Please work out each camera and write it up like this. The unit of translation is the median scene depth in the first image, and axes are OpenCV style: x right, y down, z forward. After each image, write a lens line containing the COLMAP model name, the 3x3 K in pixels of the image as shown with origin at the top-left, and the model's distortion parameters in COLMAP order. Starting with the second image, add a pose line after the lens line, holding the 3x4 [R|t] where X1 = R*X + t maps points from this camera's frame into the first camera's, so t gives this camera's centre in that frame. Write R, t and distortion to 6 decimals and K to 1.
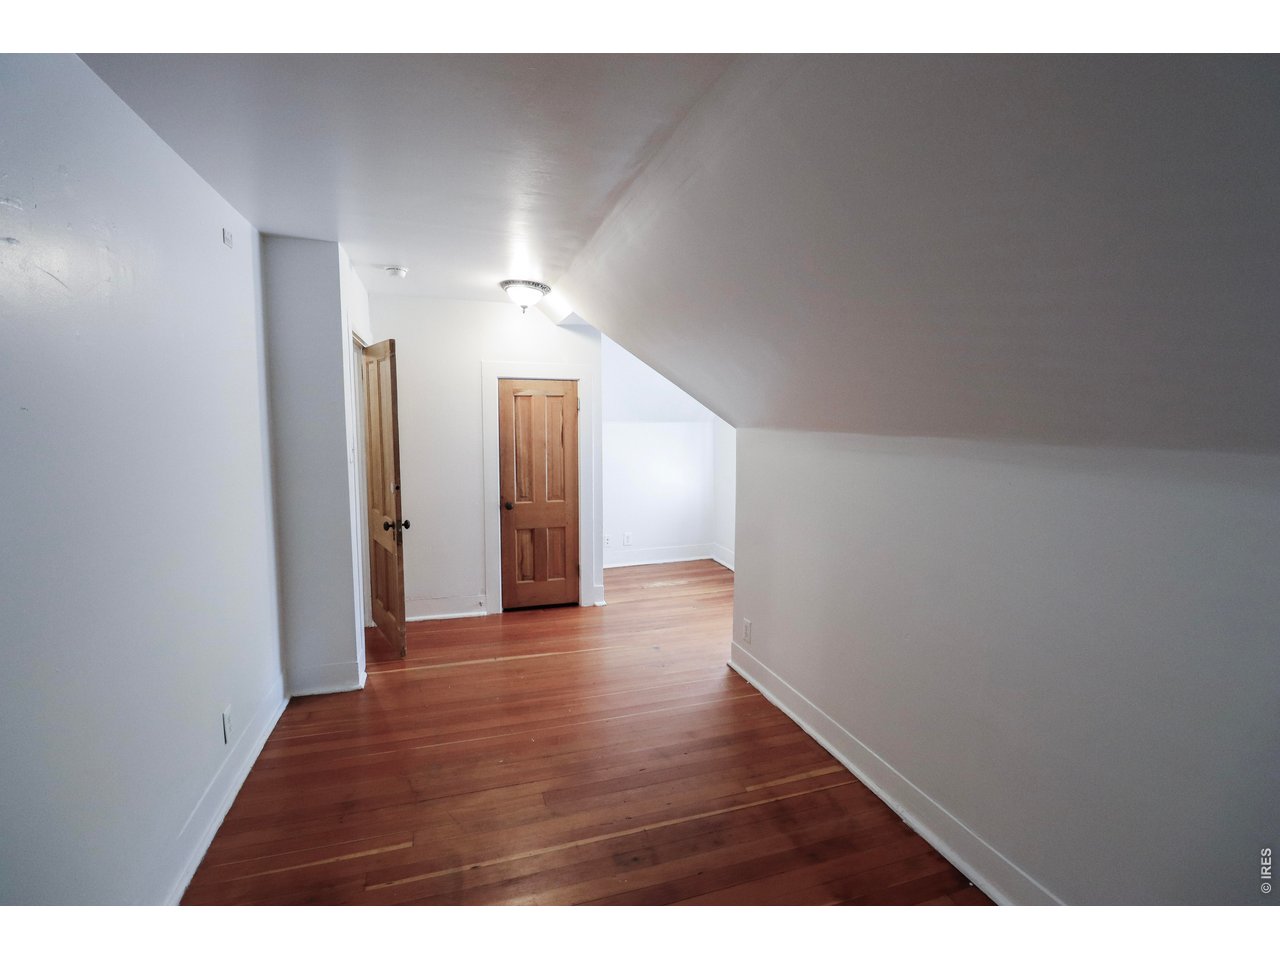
lens RADIAL K [[593.6, 0, 642.5], [0, 593.6, 478.5], [0, 0, 1]] dist [-0.011995, -0.004382]
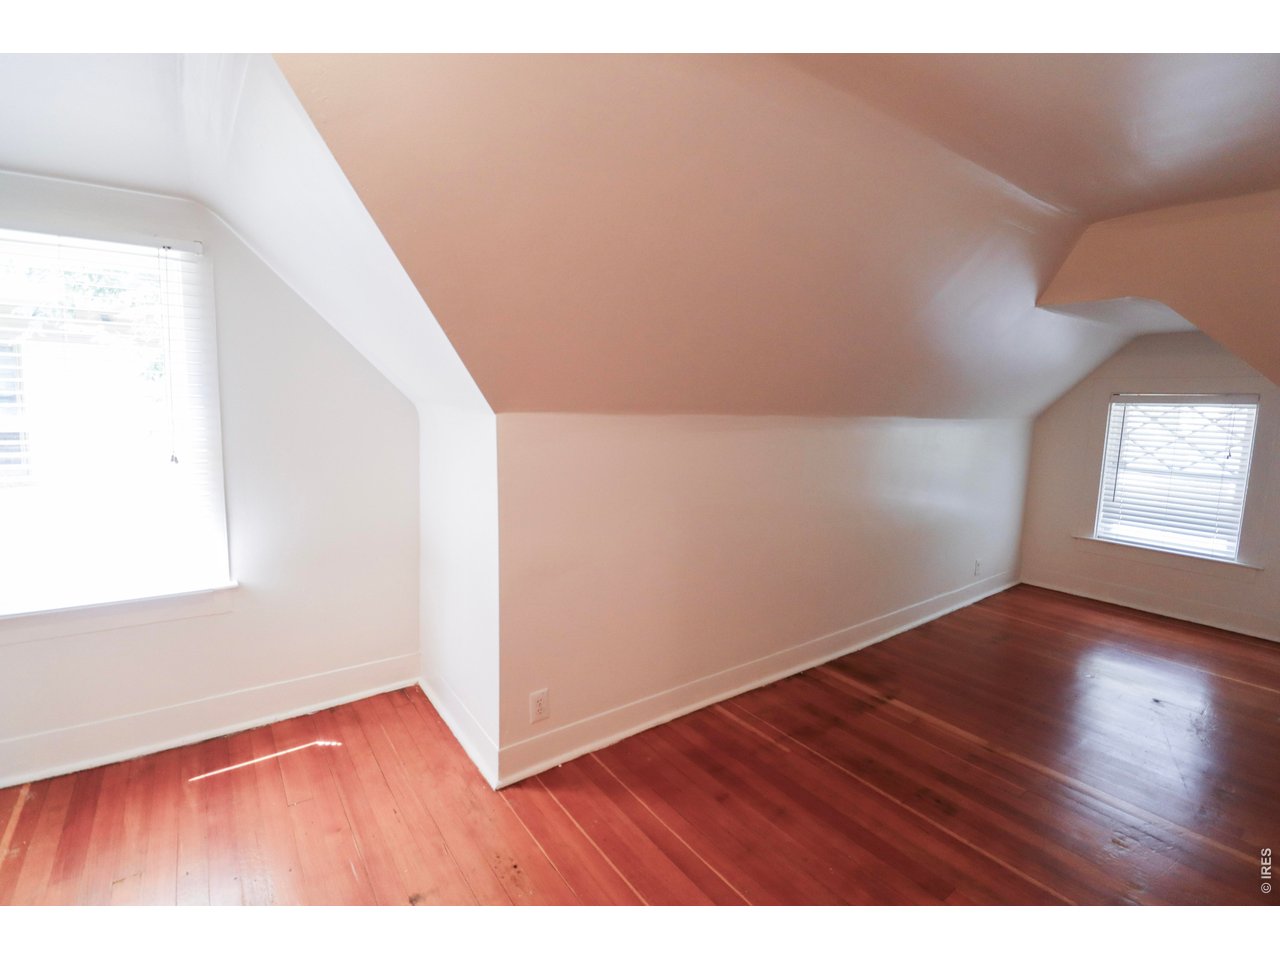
lens RADIAL K [[593.6, 0, 641.8], [0, 593.6, 478.7], [0, 0, 1]] dist [-0.011995, -0.004382]
pose [[-0.326241, -0.132112, 0.936009, -0.628743], [0.073867, 0.983595, 0.164574, -0.142166], [-0.942396, 0.122831, -0.311130, 1.431058]]
